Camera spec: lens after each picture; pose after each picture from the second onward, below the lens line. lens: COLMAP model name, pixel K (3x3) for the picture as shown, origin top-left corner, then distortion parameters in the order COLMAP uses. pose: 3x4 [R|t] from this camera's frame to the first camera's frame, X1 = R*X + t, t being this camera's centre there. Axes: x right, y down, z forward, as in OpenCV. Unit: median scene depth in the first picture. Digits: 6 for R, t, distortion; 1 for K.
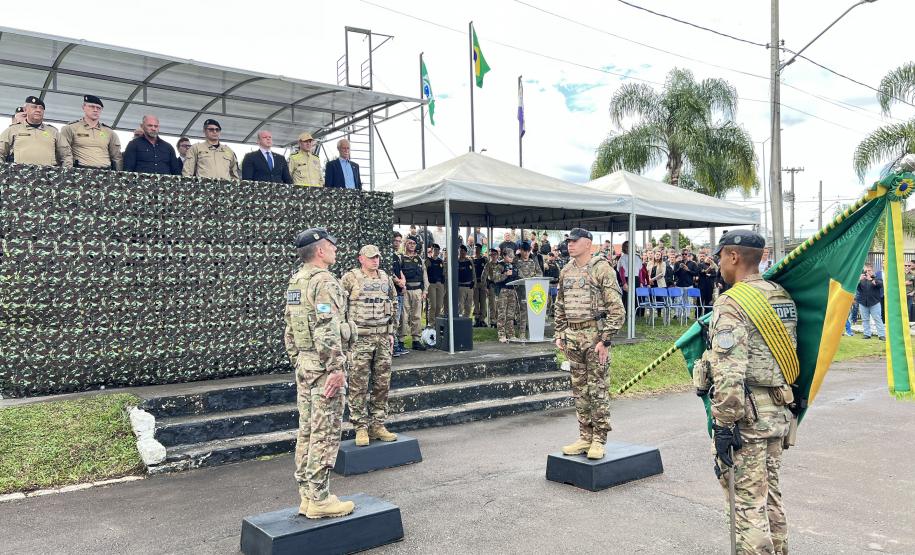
lens RADIAL K [[694.7, 0, 451.1], [0, 694.7, 280.5], [0, 0, 1]] dist [0.052576, -0.073875]
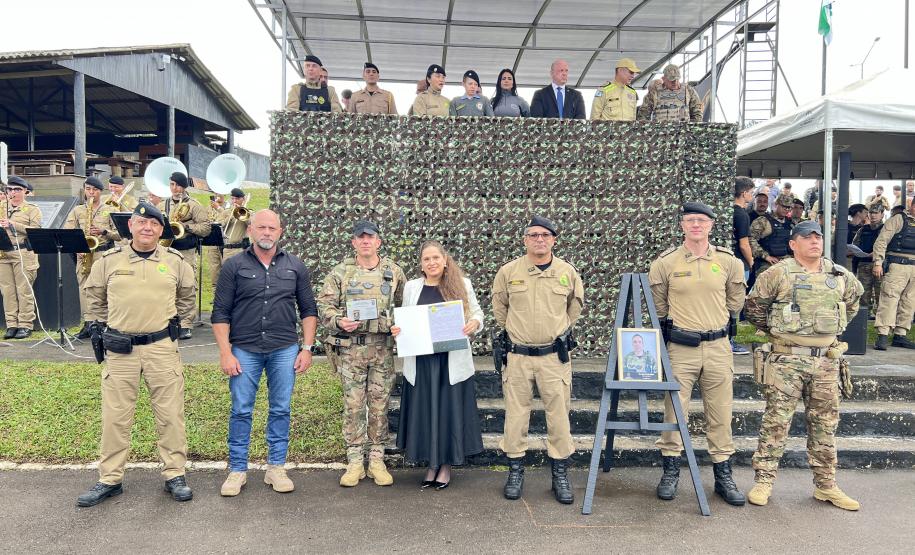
lens RADIAL K [[694.7, 0, 456.4], [0, 694.7, 290.1], [0, 0, 1]] dist [0.052576, -0.073875]
pose [[0.834751, 0.065135, -0.546761, 0.091037], [-0.029827, 0.996870, 0.073219, -0.000775], [0.549819, -0.044811, 0.834081, 0.278357]]
